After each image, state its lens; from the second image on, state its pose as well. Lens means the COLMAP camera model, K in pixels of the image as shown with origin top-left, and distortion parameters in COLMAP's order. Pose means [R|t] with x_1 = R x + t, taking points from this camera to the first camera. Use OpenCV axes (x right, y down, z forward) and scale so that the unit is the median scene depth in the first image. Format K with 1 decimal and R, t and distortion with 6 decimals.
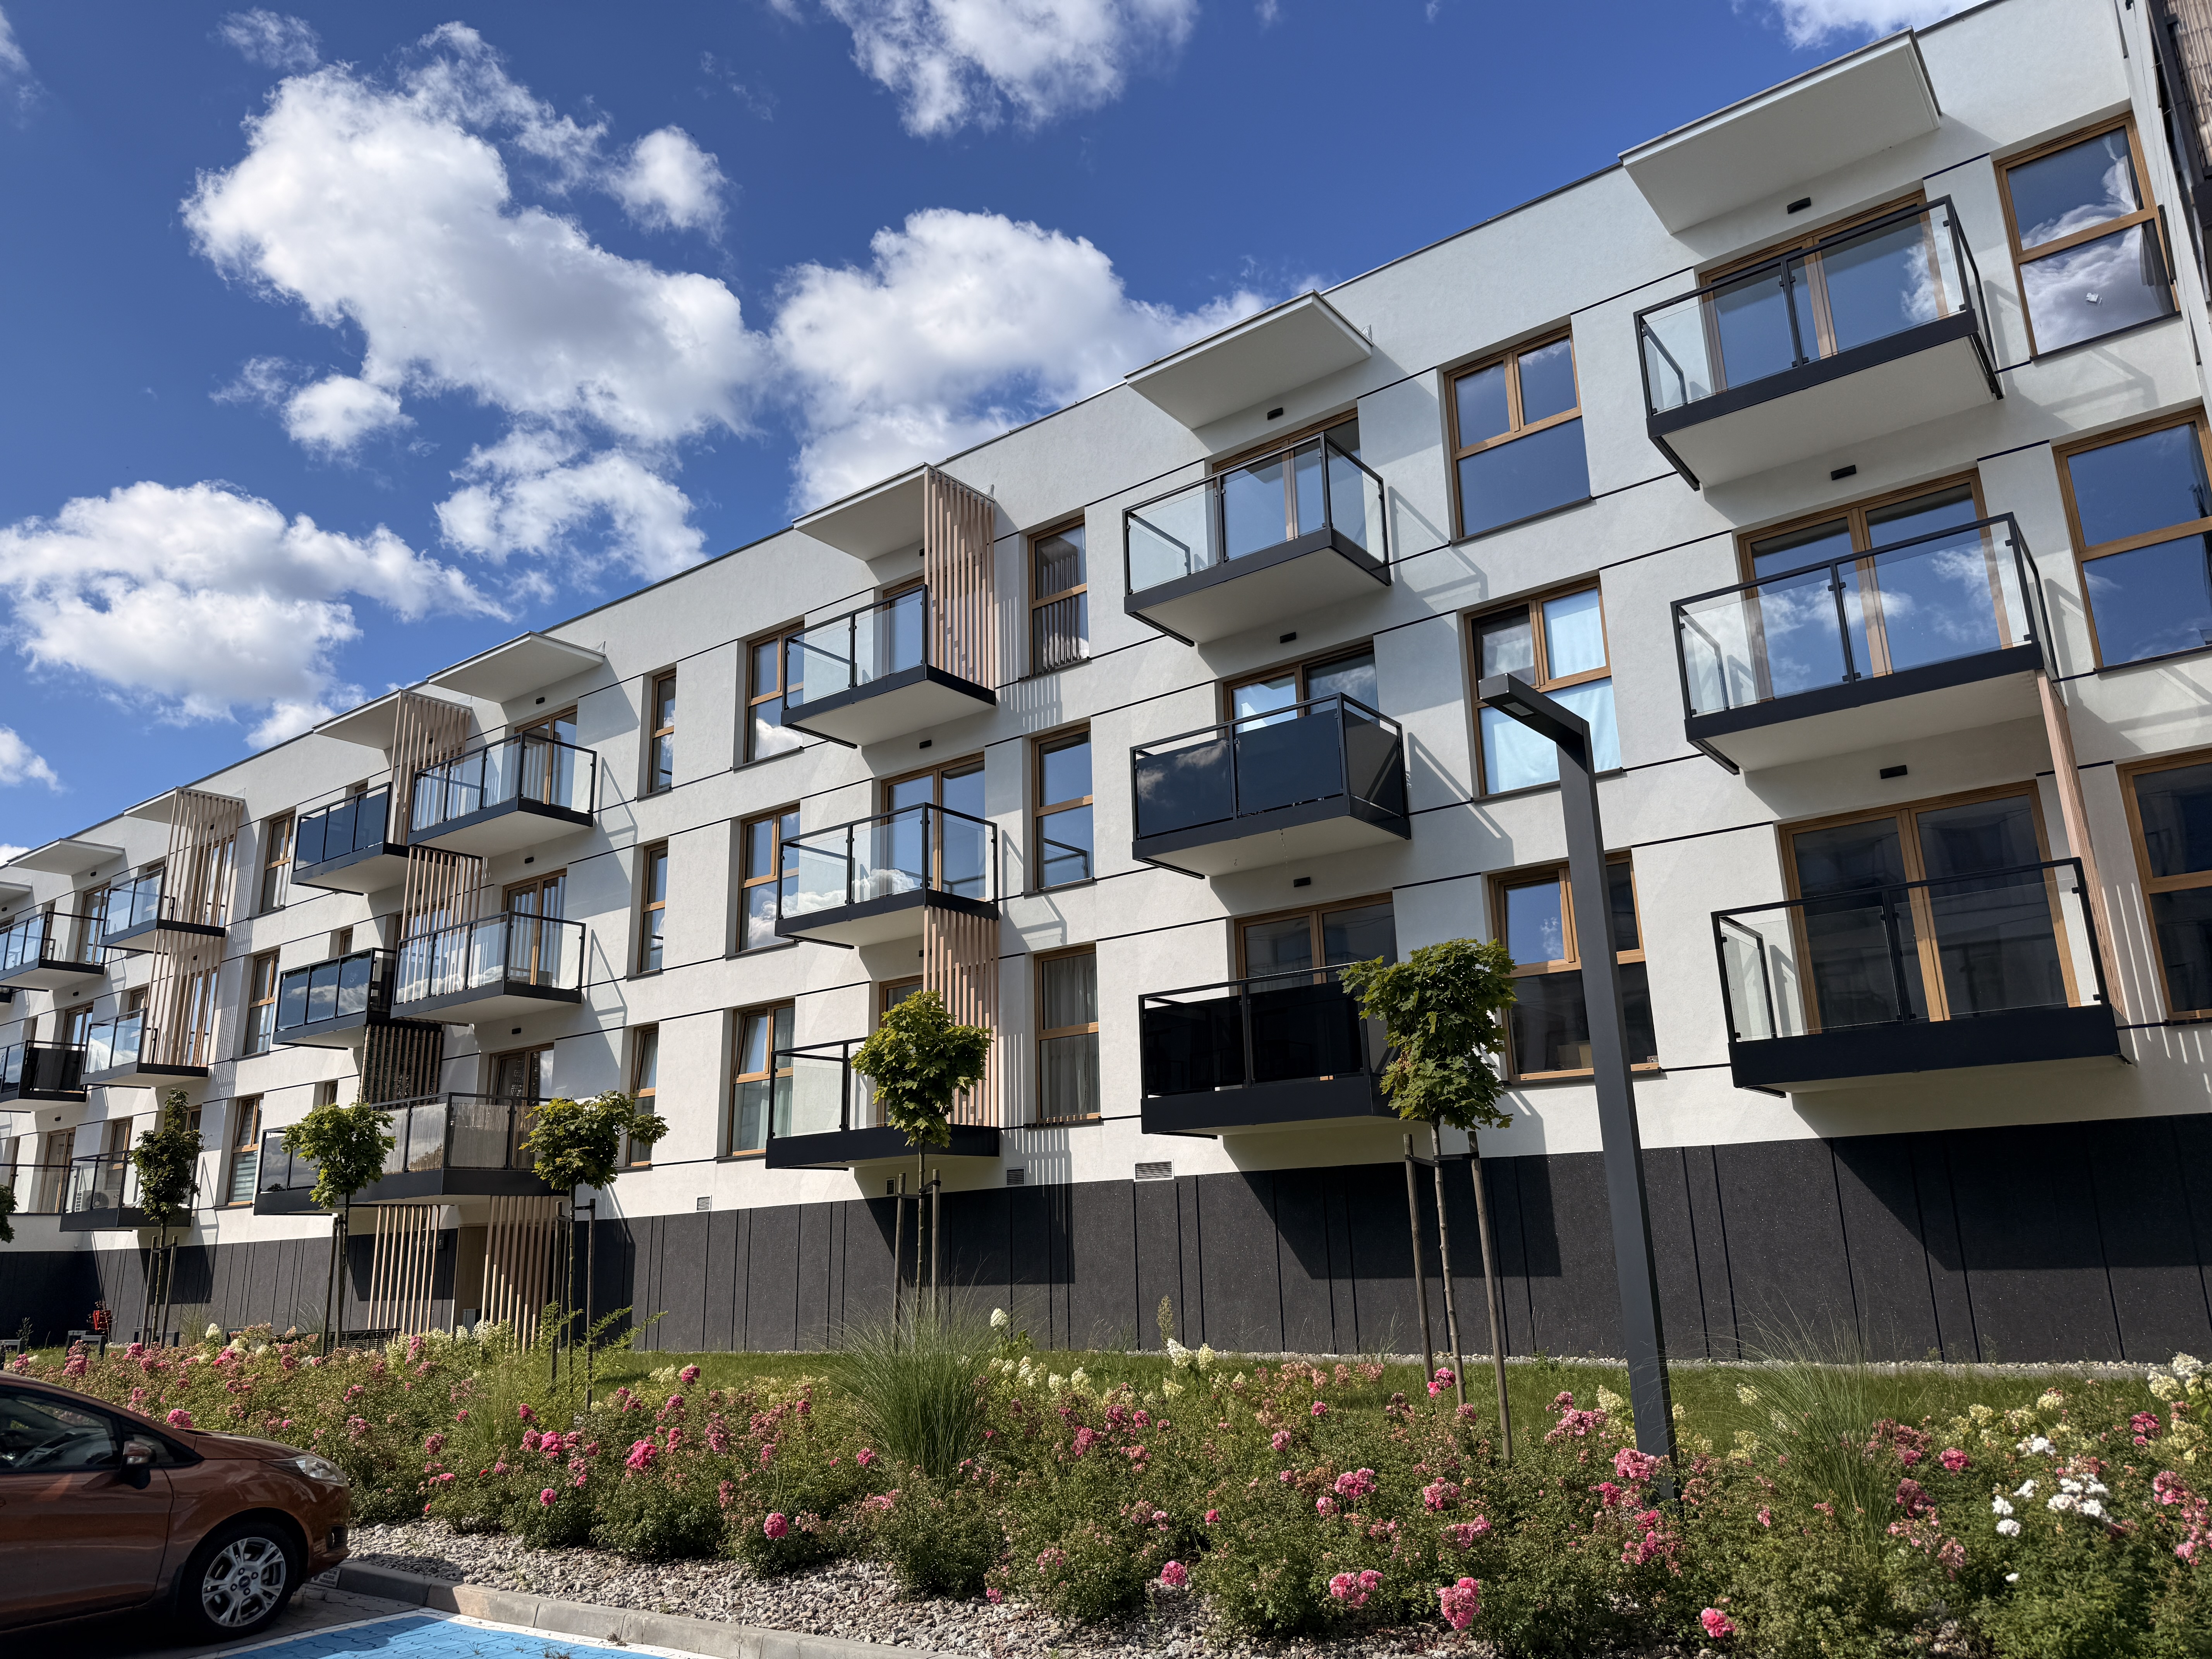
lens RADIAL K [[1541.7, 0, 1123.5], [0, 1541.7, 849.1], [0, 0, 1]] dist [0.054453, -0.062484]
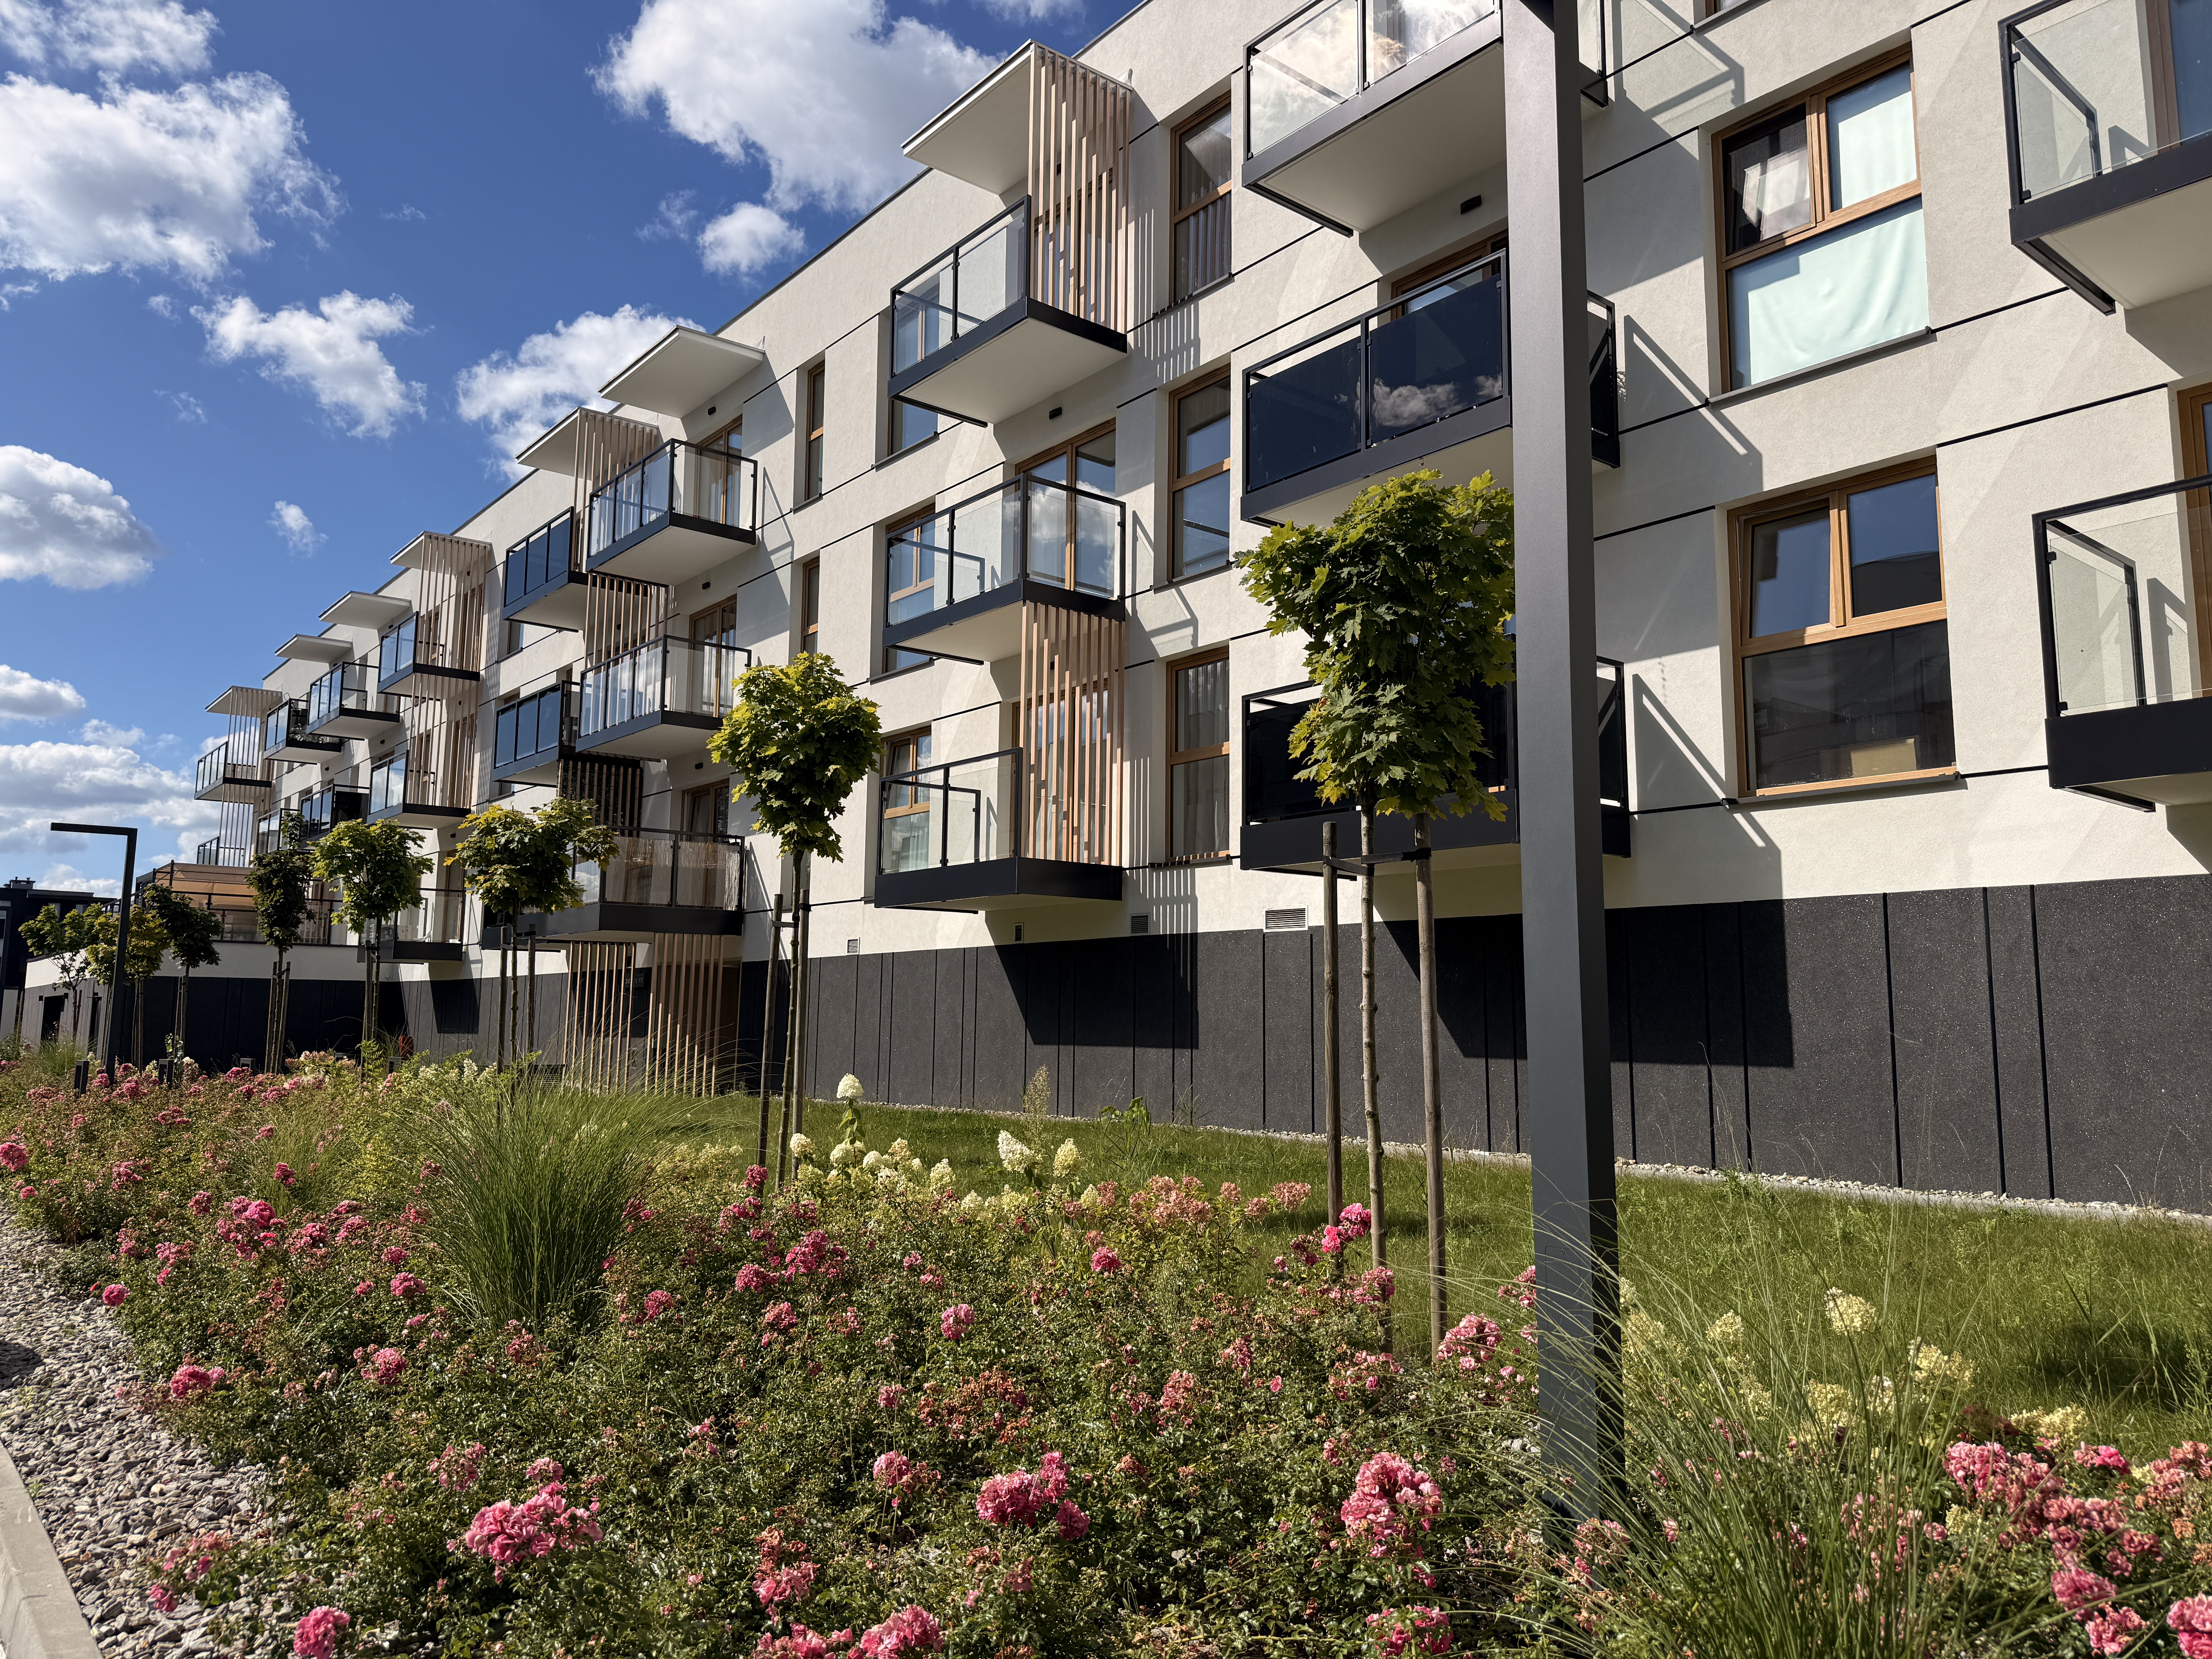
lens RADIAL K [[1541.7, 0, 1115.9], [0, 1541.7, 852.1], [0, 0, 1]] dist [0.054453, -0.062484]
pose [[0.969494, 0.011066, -0.244866, 0.113492], [0.024994, 0.989310, 0.143670, 0.049117], [0.243838, -0.145408, 0.958853, 0.184831]]
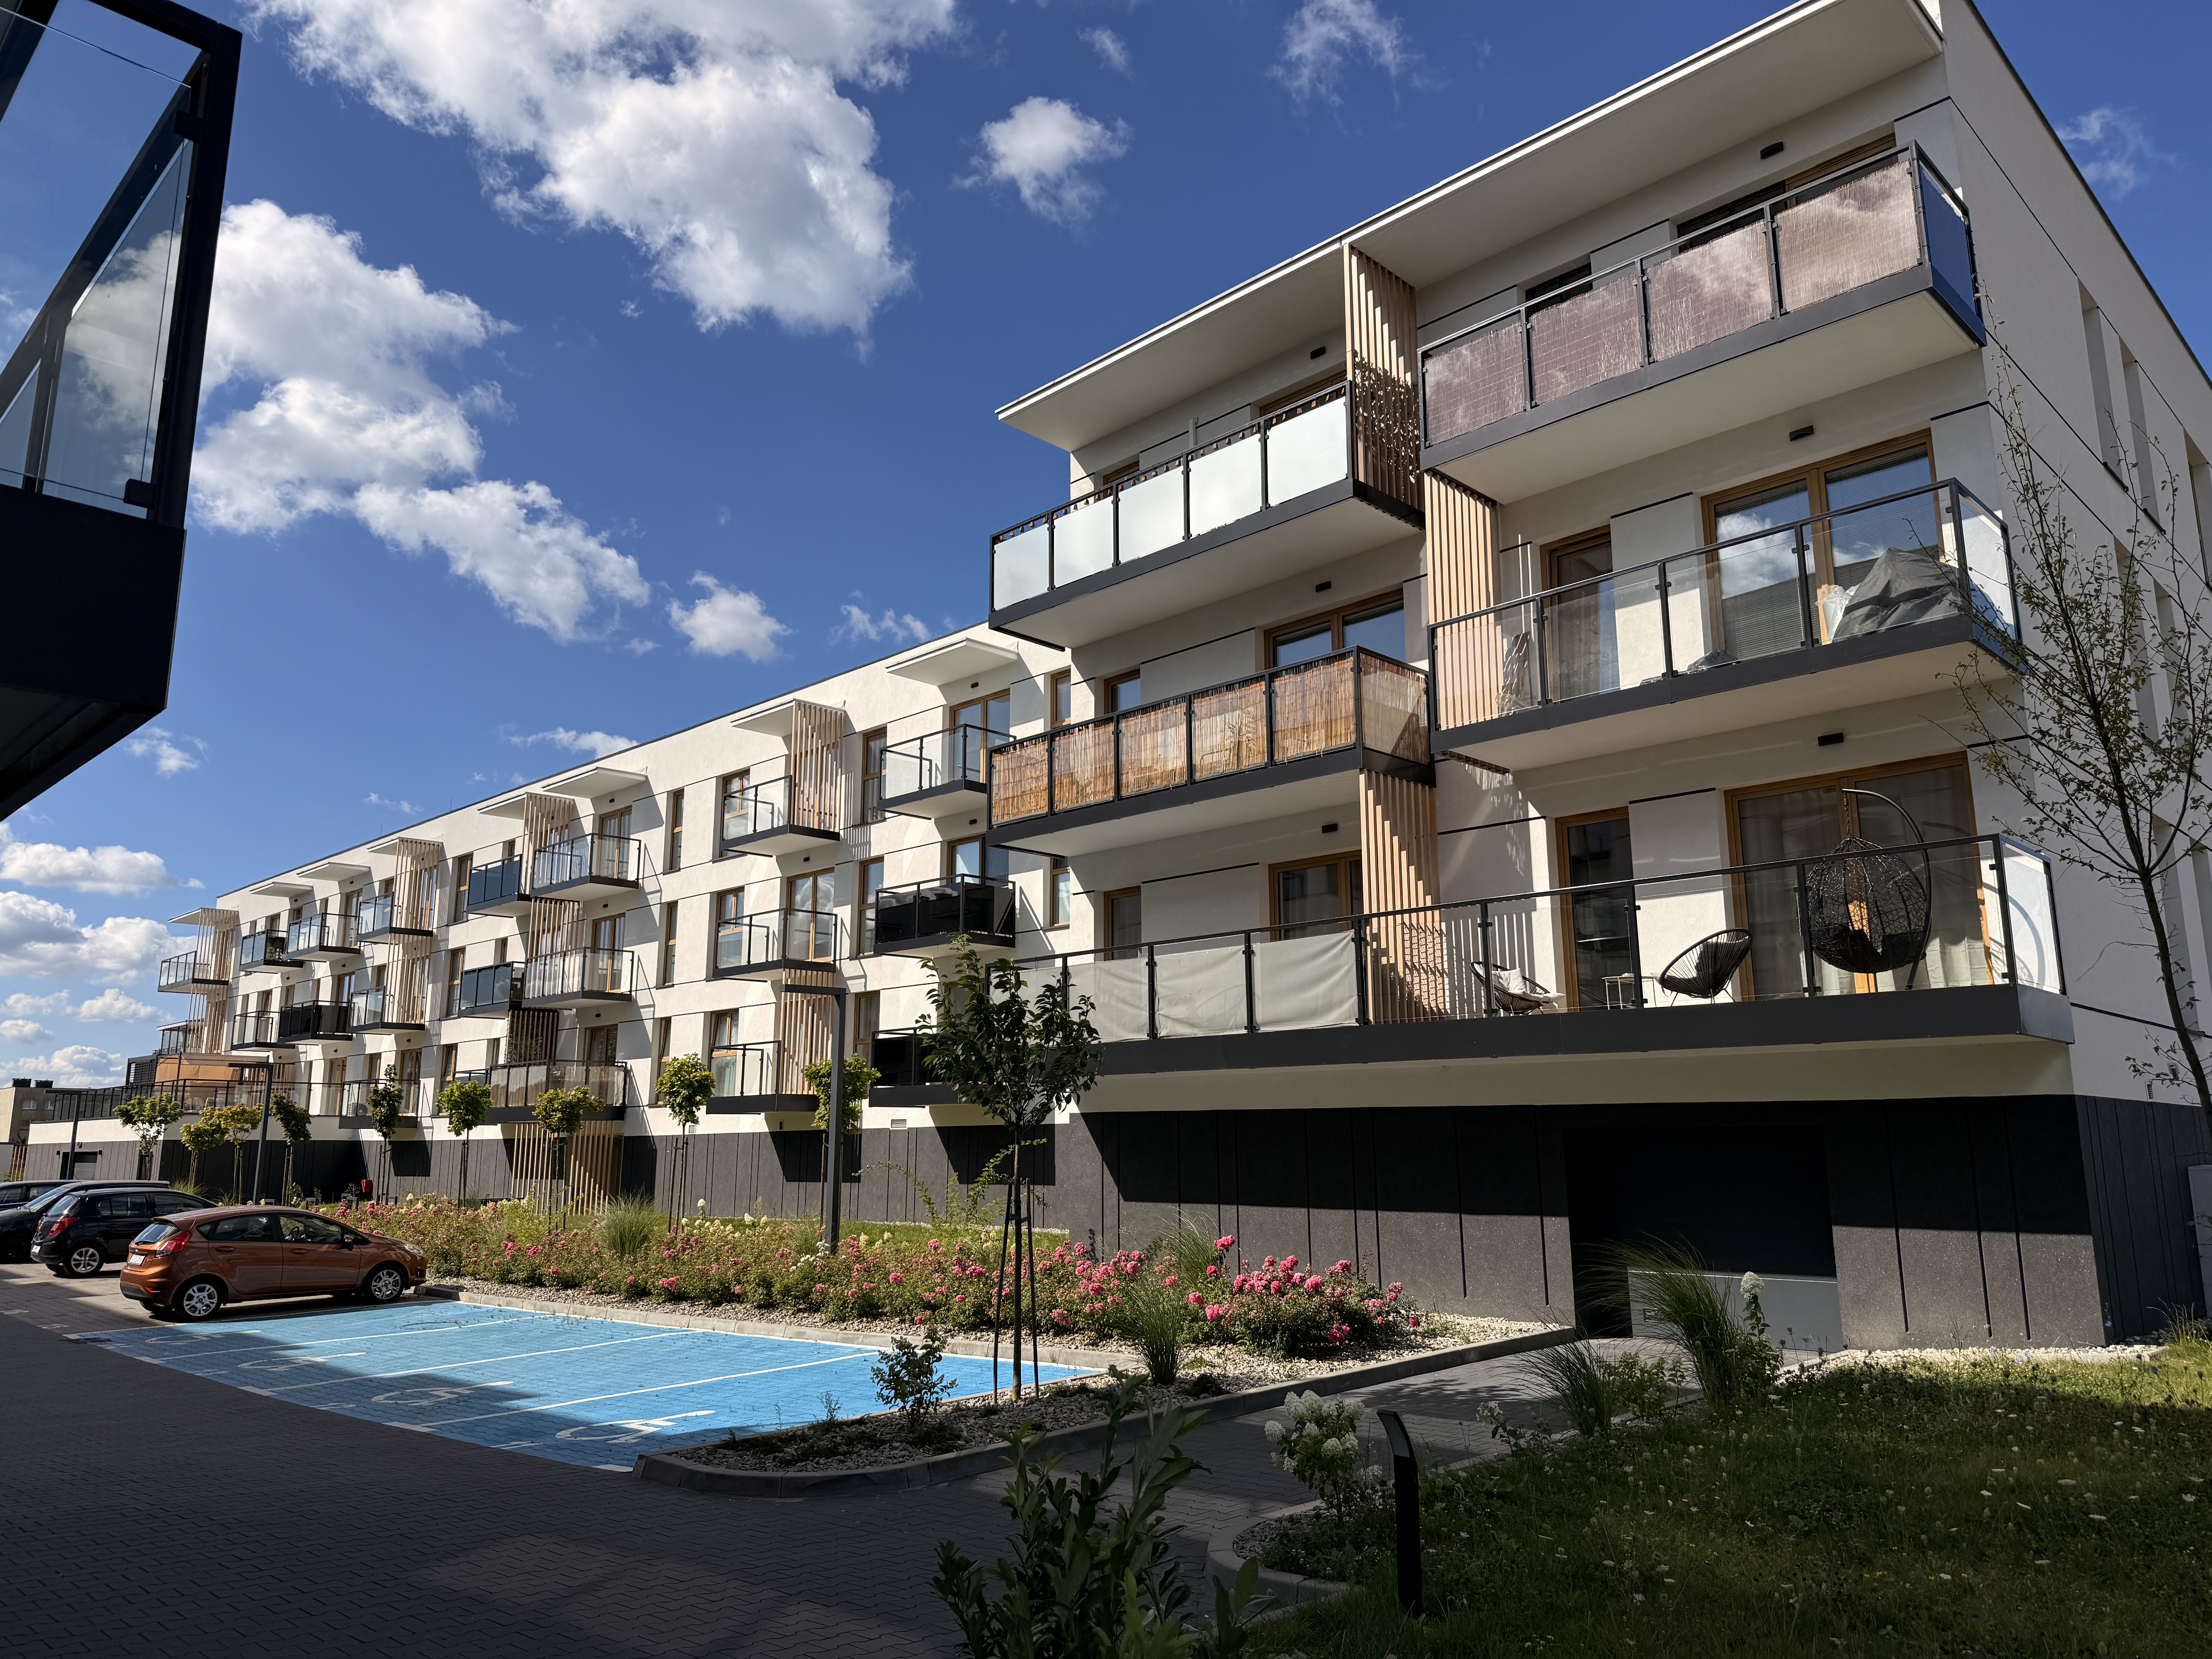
lens RADIAL K [[1541.7, 0, 1125.9], [0, 1541.7, 848.3], [0, 0, 1]] dist [0.054453, -0.062484]
pose [[0.991335, 0.001442, -0.131353, 0.446511], [0.007301, 0.997789, 0.066054, -0.195679], [0.131158, -0.066440, 0.989133, -0.615568]]
